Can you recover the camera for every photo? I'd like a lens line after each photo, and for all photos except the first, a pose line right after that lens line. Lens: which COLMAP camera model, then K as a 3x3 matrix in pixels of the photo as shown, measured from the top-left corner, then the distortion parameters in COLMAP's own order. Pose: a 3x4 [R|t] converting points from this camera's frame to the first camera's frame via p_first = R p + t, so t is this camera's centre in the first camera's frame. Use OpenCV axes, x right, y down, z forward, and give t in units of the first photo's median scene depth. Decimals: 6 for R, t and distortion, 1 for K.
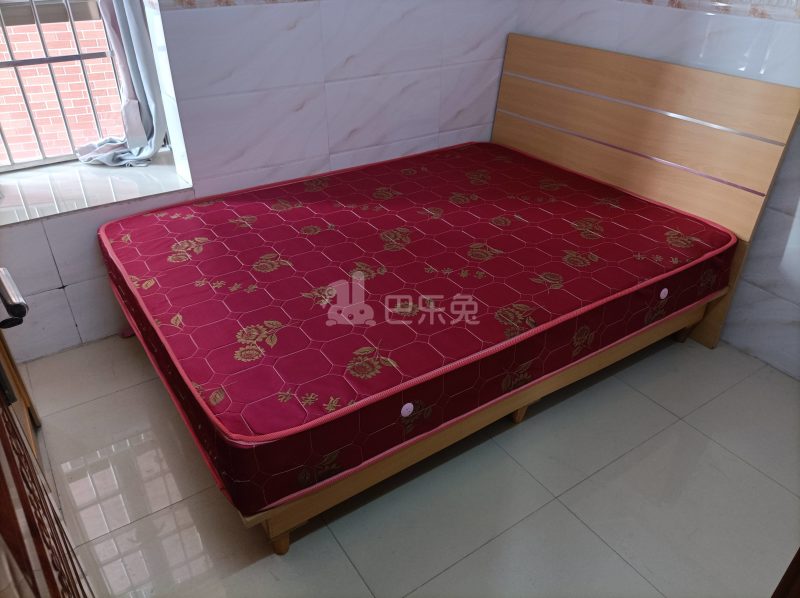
lens RADIAL K [[586.2, 0, 400.0], [0, 586.2, 299.0], [0, 0, 1]] dist [0.085482, -0.143795]
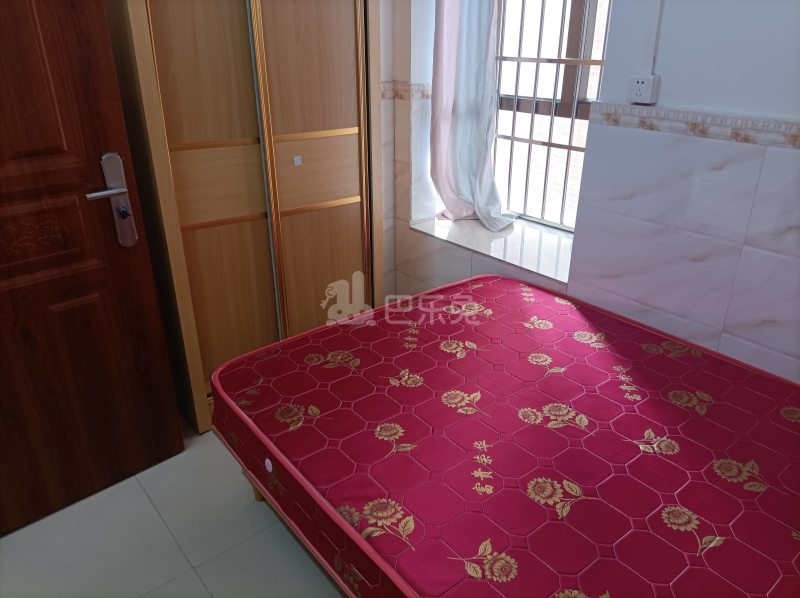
lens RADIAL K [[586.2, 0, 400.0], [0, 586.2, 299.0], [0, 0, 1]] dist [0.085482, -0.143795]
pose [[0.092899, 0.402006, -0.910912, 0.551123], [-0.526952, 0.796091, 0.297592, -0.310056], [0.844803, 0.452361, 0.285794, 0.459104]]
